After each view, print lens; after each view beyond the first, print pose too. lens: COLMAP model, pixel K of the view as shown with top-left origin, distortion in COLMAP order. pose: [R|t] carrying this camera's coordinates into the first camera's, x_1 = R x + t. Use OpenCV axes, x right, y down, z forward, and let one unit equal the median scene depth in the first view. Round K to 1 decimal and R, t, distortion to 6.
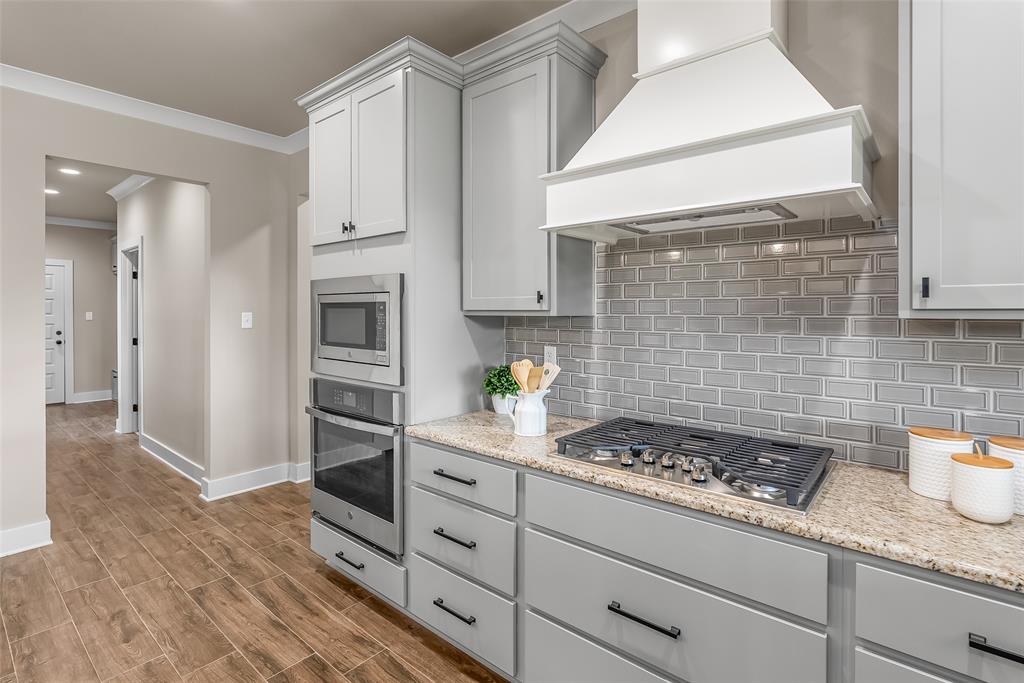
lens RADIAL K [[497.8, 0, 515.8], [0, 497.8, 311.6], [0, 0, 1]] dist [-0.004369, -0.000659]
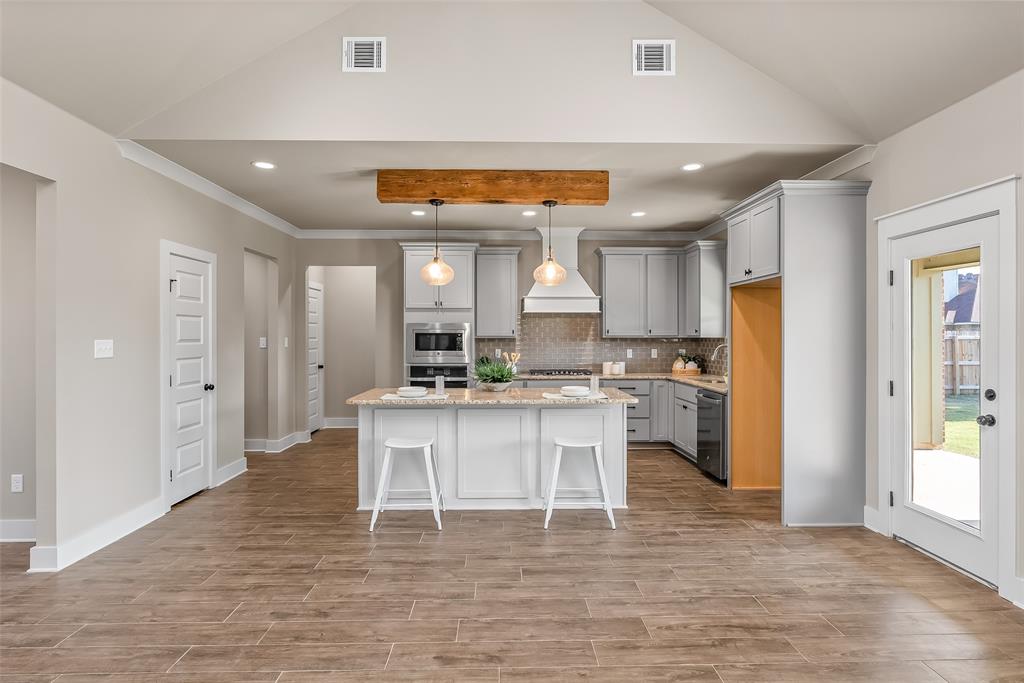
lens RADIAL K [[538.7, 0, 513.2], [0, 538.7, 337.8], [0, 0, 1]] dist [0.003039, -0.000129]
pose [[0.755242, -0.004447, 0.655431, -2.459554], [0.004035, 0.999990, 0.002135, 0.000548], [-0.655434, 0.001032, 0.755252, -1.765796]]
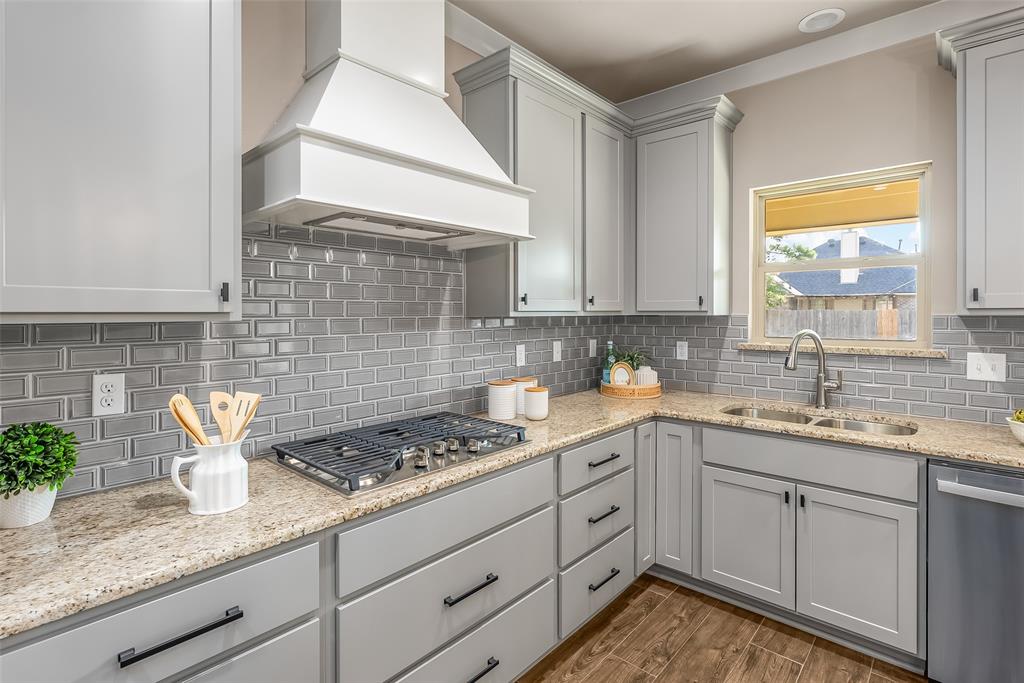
lens RADIAL K [[497.8, 0, 517.2], [0, 497.8, 313.5], [0, 0, 1]] dist [-0.004369, -0.000659]
pose [[0.030026, -0.002096, 0.999547, -0.668441], [0.005774, 0.999981, 0.001923, -0.000391], [-0.999532, 0.005714, 0.030038, 0.676874]]
